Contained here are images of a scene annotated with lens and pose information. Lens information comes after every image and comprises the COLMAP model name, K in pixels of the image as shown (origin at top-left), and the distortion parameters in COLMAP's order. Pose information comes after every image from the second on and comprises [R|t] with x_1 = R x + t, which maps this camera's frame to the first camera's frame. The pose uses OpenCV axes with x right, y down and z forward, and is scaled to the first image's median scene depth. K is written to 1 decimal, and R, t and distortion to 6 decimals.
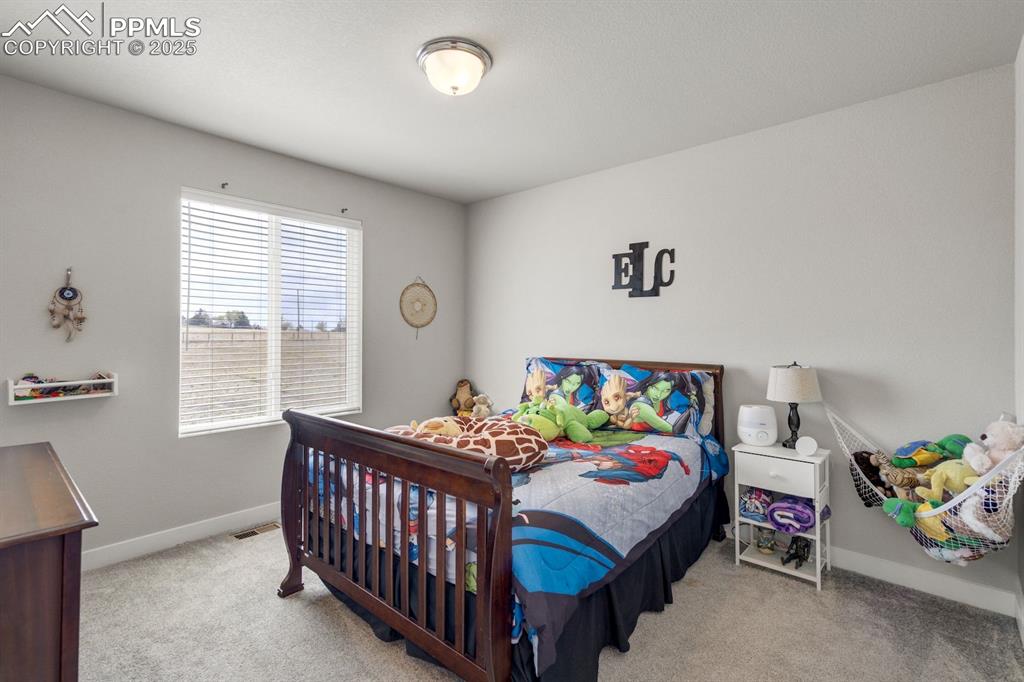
lens RADIAL K [[477.6, 0, 512.7], [0, 477.6, 332.6], [0, 0, 1]] dist [0.000219, 0.000035]
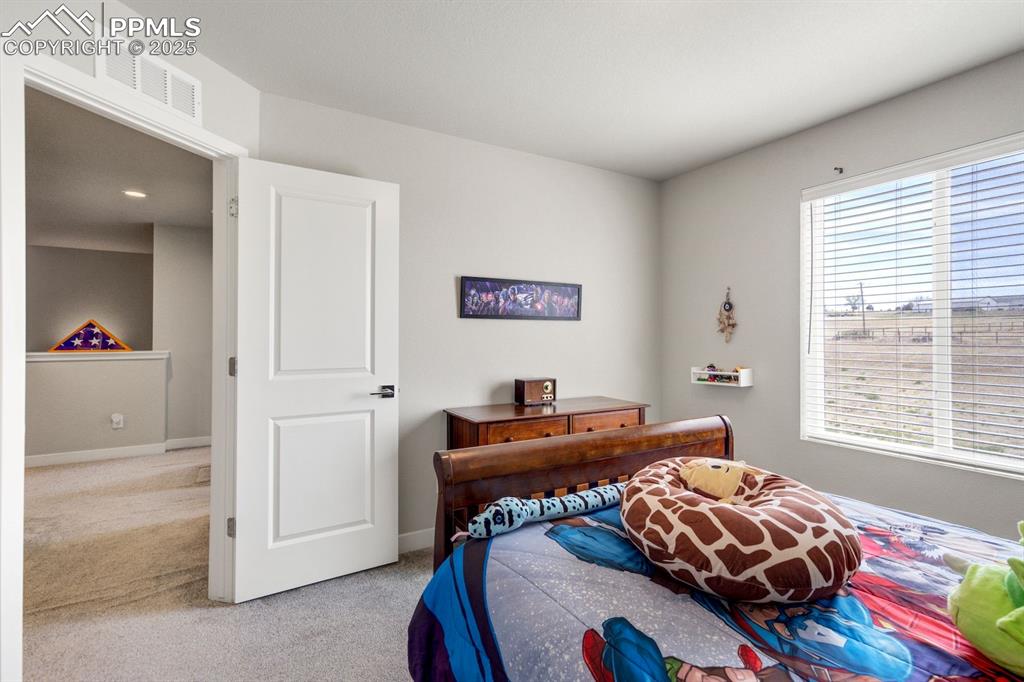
lens RADIAL K [[477.6, 0, 512.7], [0, 477.6, 332.6], [0, 0, 1]] dist [0.000219, 0.000035]
pose [[-0.317715, -0.008765, -0.948146, 0.529536], [0.001126, 0.999953, -0.009621, 0.003489], [0.948186, -0.004125, -0.317690, 0.852914]]
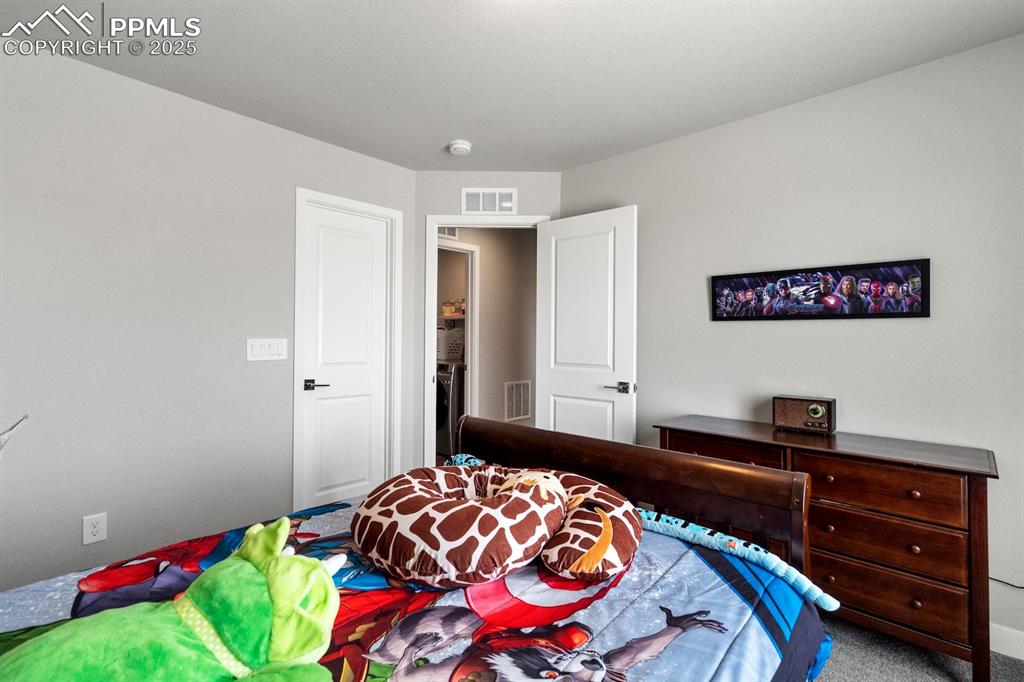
lens RADIAL K [[477.6, 0, 512.7], [0, 477.6, 332.6], [0, 0, 1]] dist [0.000219, 0.000035]
pose [[-0.999406, -0.009799, 0.033028, -0.153507], [-0.010238, 0.999861, -0.013171, 0.001863], [-0.032895, -0.013502, -0.999368, 1.498861]]
